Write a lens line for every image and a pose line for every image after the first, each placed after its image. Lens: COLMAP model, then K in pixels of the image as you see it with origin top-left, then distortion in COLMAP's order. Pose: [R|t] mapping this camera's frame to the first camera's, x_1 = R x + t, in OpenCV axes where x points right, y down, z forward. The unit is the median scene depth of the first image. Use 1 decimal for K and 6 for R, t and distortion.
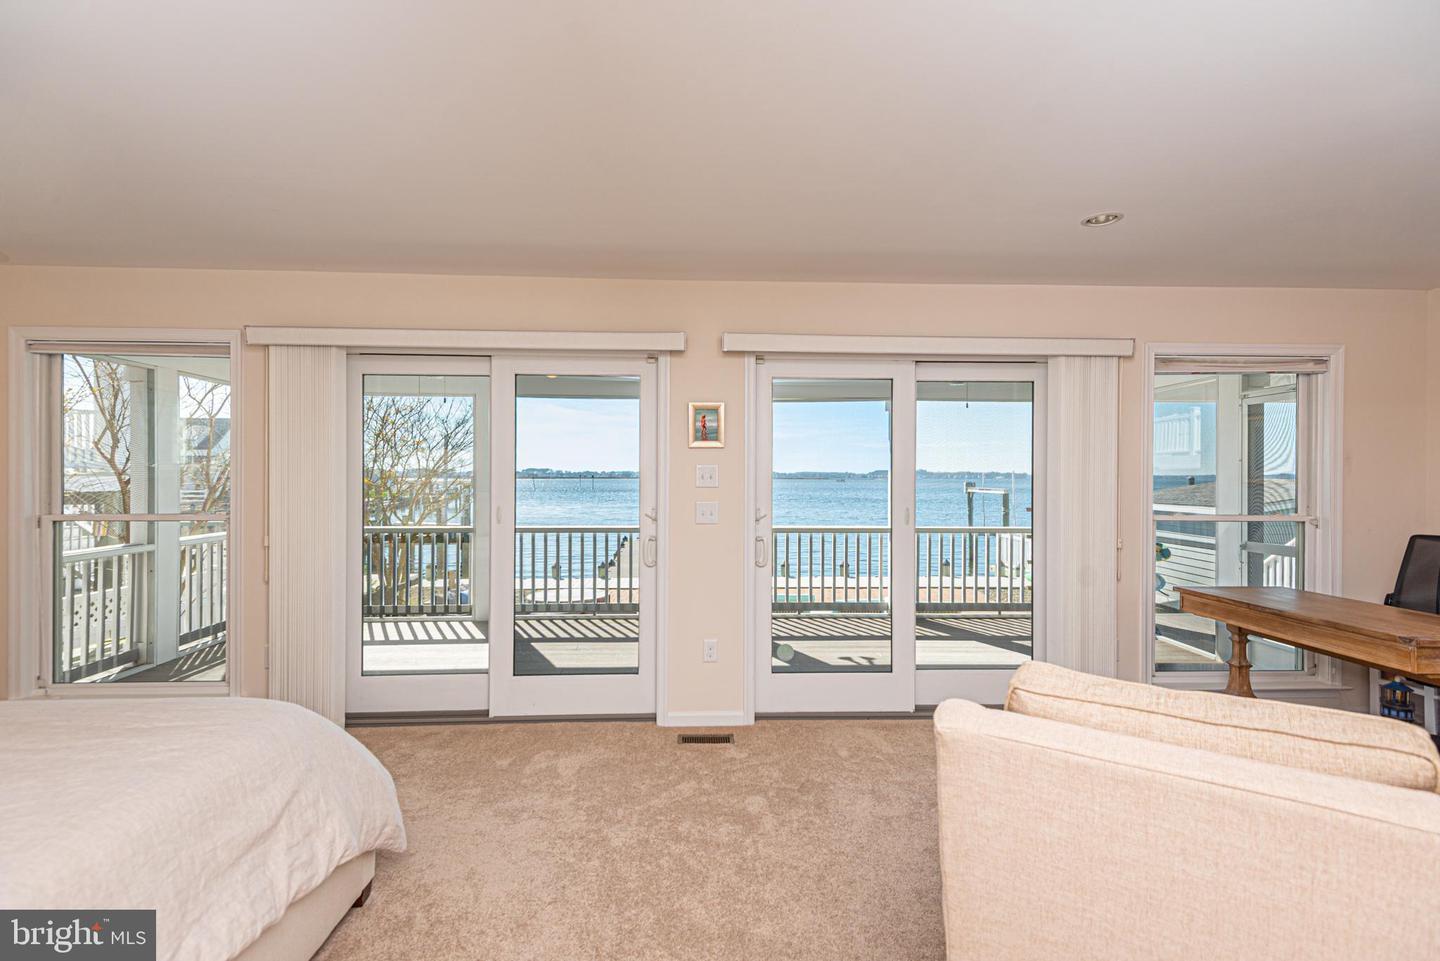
lens RADIAL K [[650.3, 0, 701.0], [0, 650.3, 477.7], [0, 0, 1]] dist [0.001062, -0.000398]
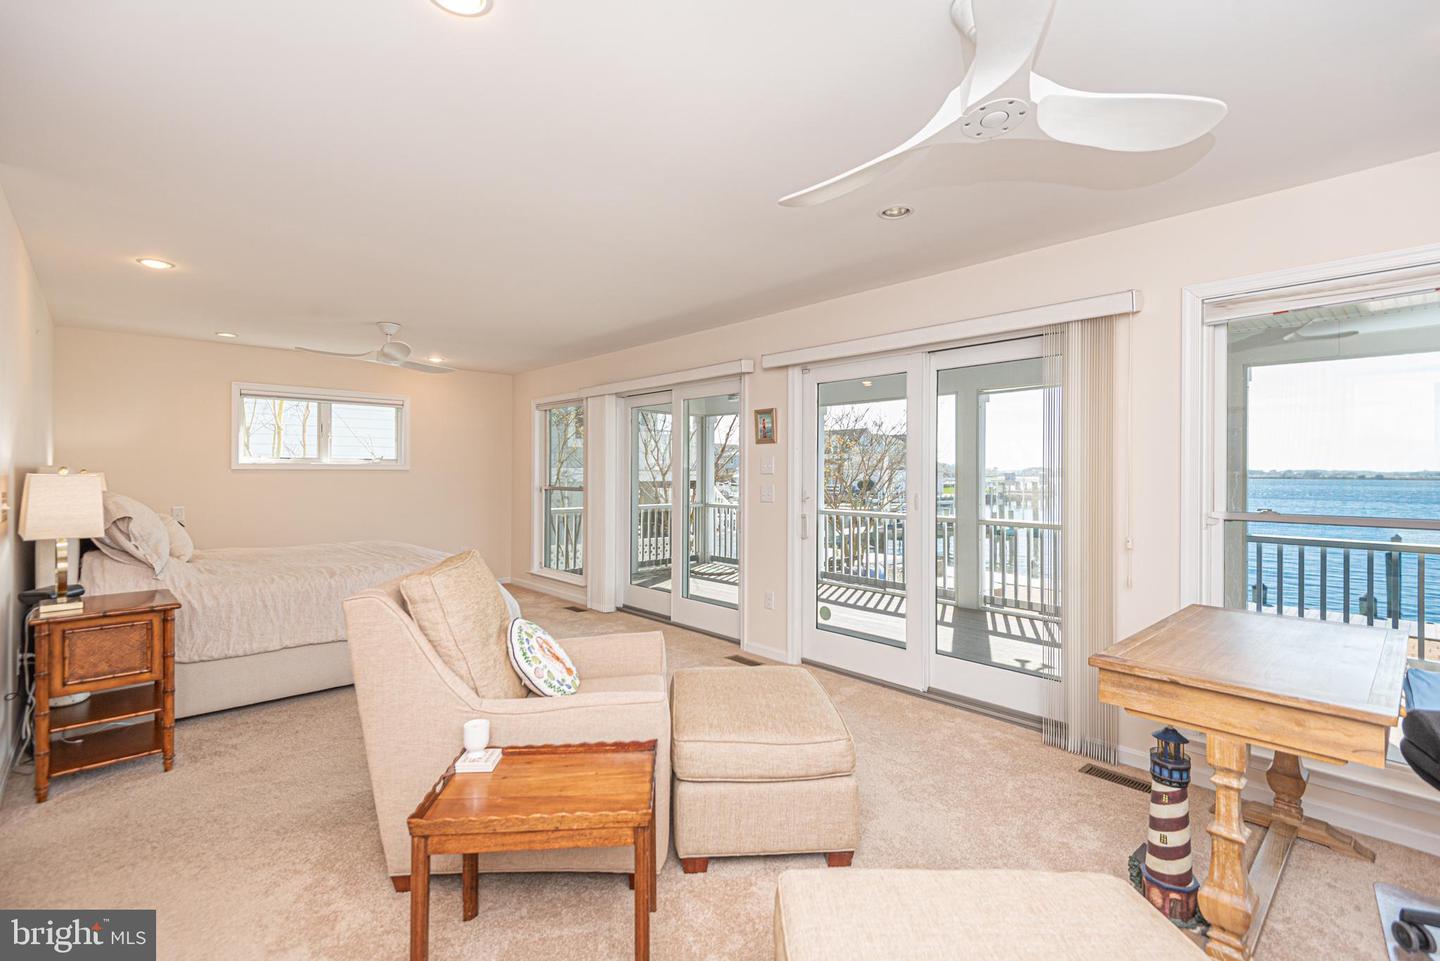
lens RADIAL K [[650.3, 0, 701.0], [0, 650.3, 477.7], [0, 0, 1]] dist [0.001062, -0.000398]
pose [[0.629273, 0.008950, -0.777133, 0.901535], [-0.001397, 0.999945, 0.010385, 0.009132], [0.777183, -0.005449, 0.629251, 0.078304]]
